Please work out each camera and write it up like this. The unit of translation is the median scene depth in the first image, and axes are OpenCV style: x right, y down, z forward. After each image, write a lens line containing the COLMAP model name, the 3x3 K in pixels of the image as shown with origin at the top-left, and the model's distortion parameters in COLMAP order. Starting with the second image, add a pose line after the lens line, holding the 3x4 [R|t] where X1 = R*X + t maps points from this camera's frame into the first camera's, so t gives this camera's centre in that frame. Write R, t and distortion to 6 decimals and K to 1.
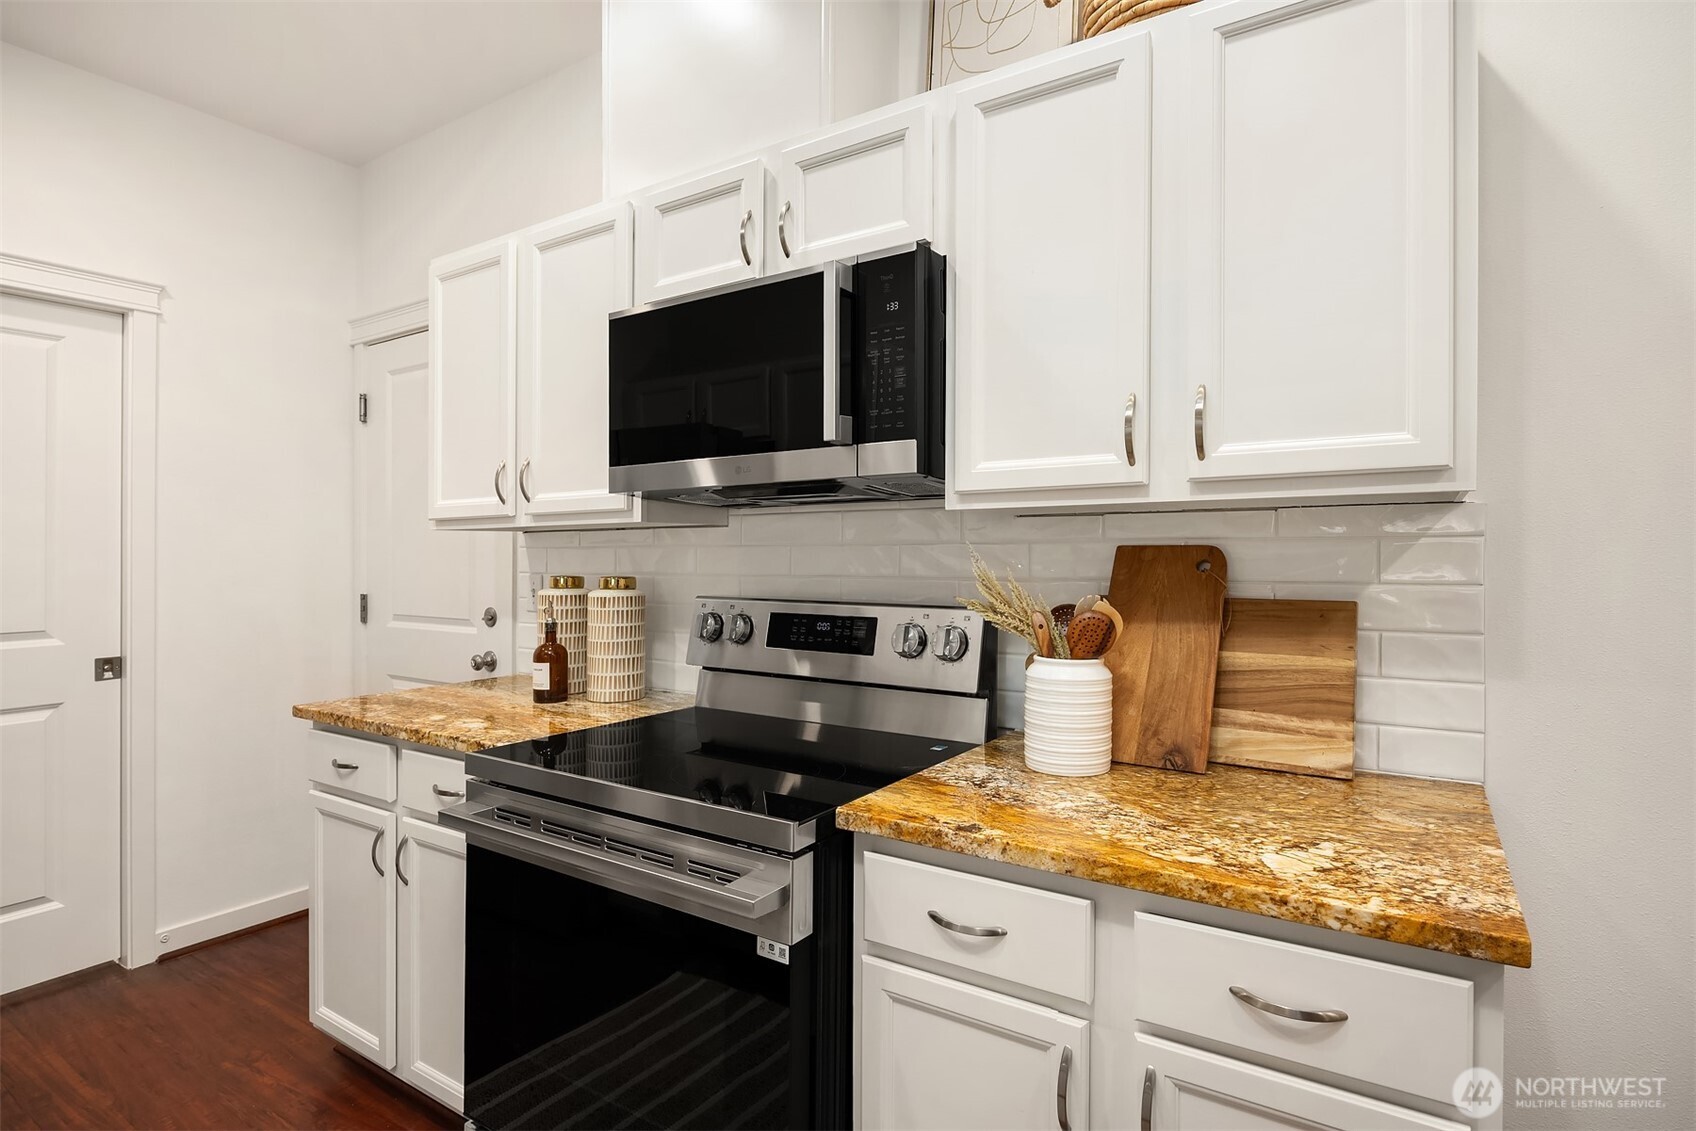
lens RADIAL K [[846.9, 0, 863.1], [0, 846.9, 526.1], [0, 0, 1]] dist [-0.008429, -0.002584]
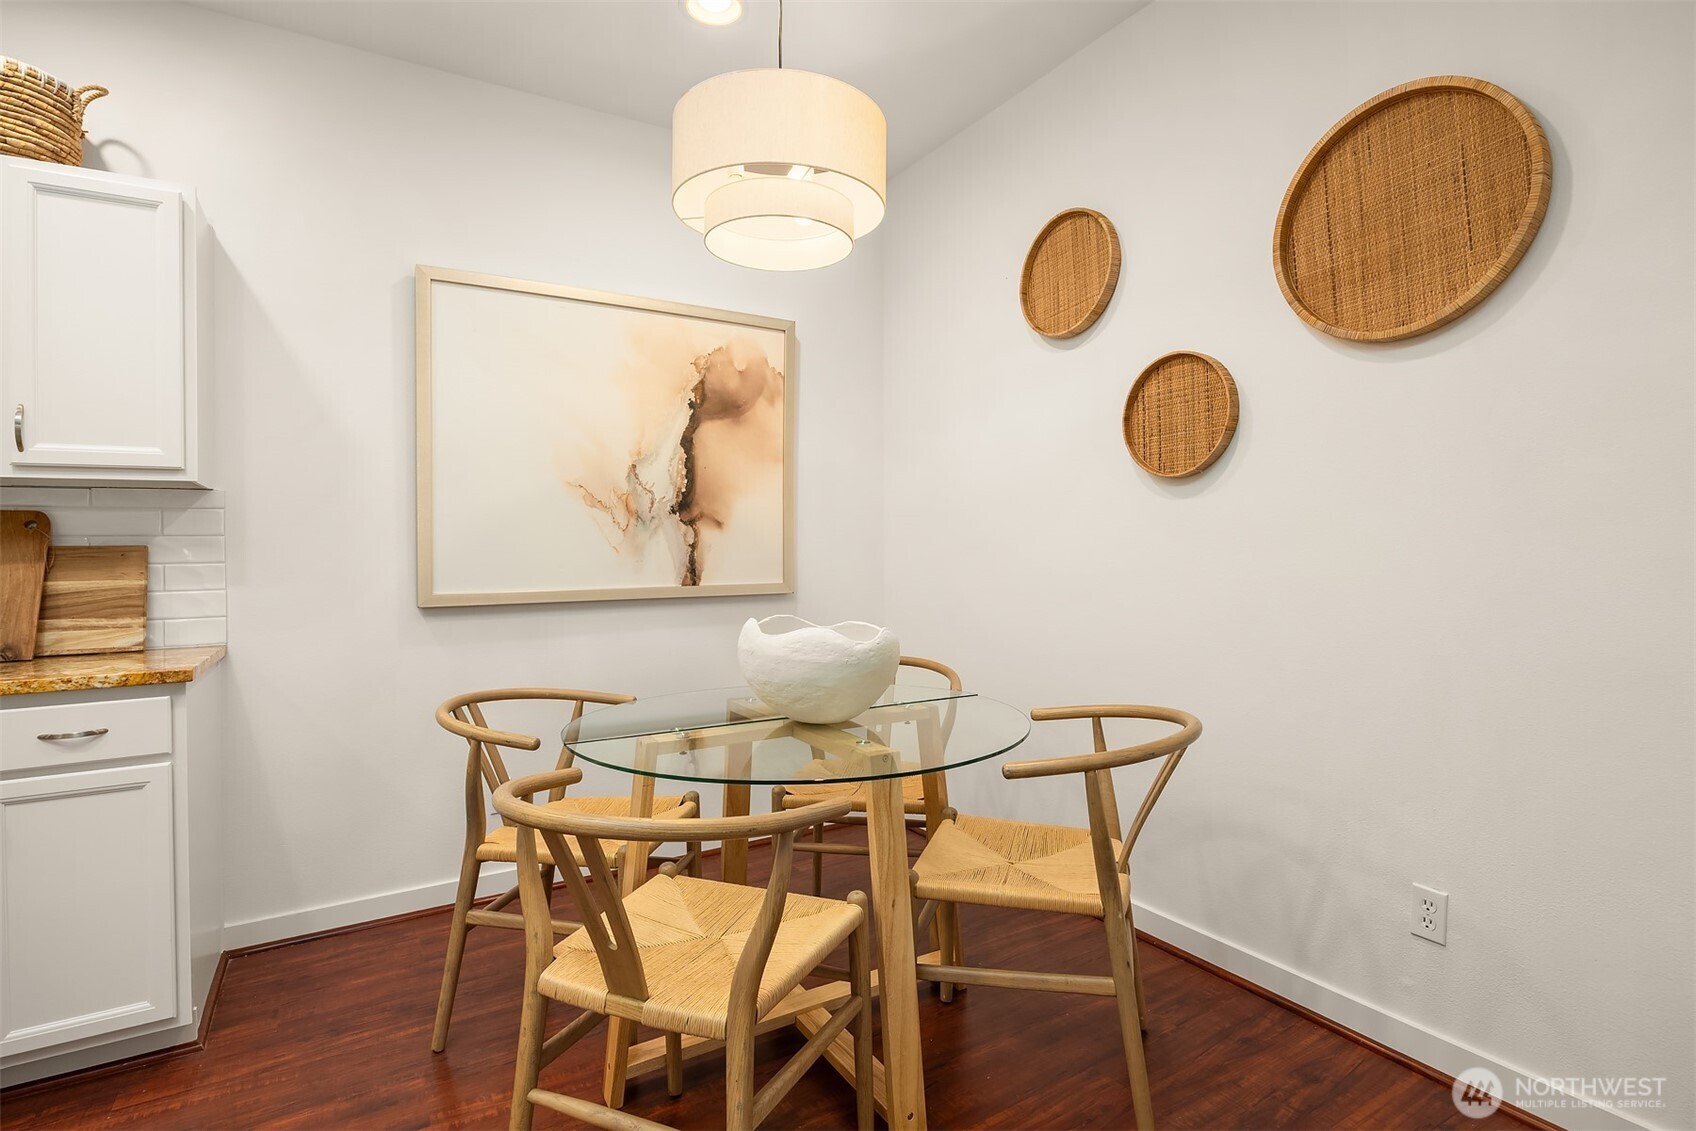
lens RADIAL K [[846.9, 0, 854.4], [0, 846.9, 563.9], [0, 0, 1]] dist [-0.008429, -0.002584]
pose [[0.434295, -0.018174, 0.900587, -0.285059], [-0.016193, 0.999477, 0.027979, 0.052620], [-0.900625, -0.026734, 0.433774, -0.915982]]
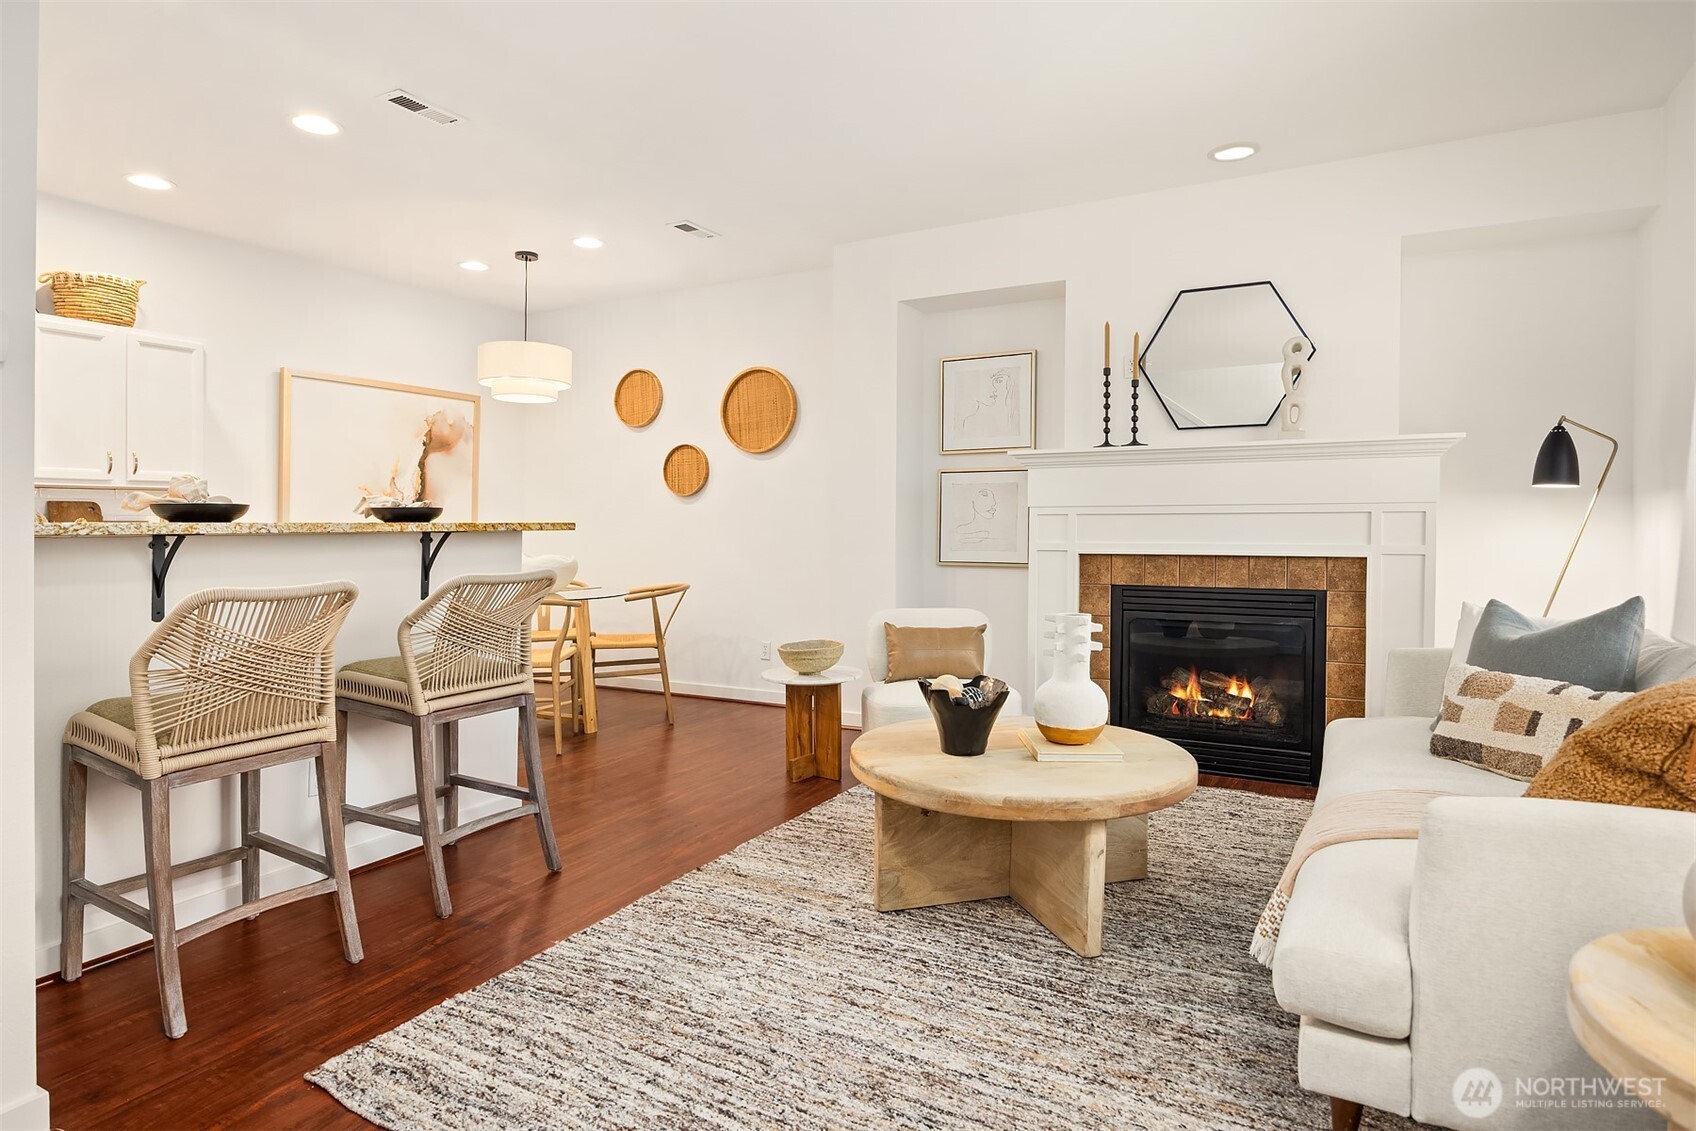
lens RADIAL K [[896.6, 0, 858.7], [0, 896.6, 521.8], [0, 0, 1]] dist [-0.000103, -0.003194]
pose [[-0.080248, 0.009859, 0.996726, -2.835257], [-0.021323, 0.999705, -0.011606, 0.070497], [-0.996547, -0.022185, -0.080014, -1.245086]]
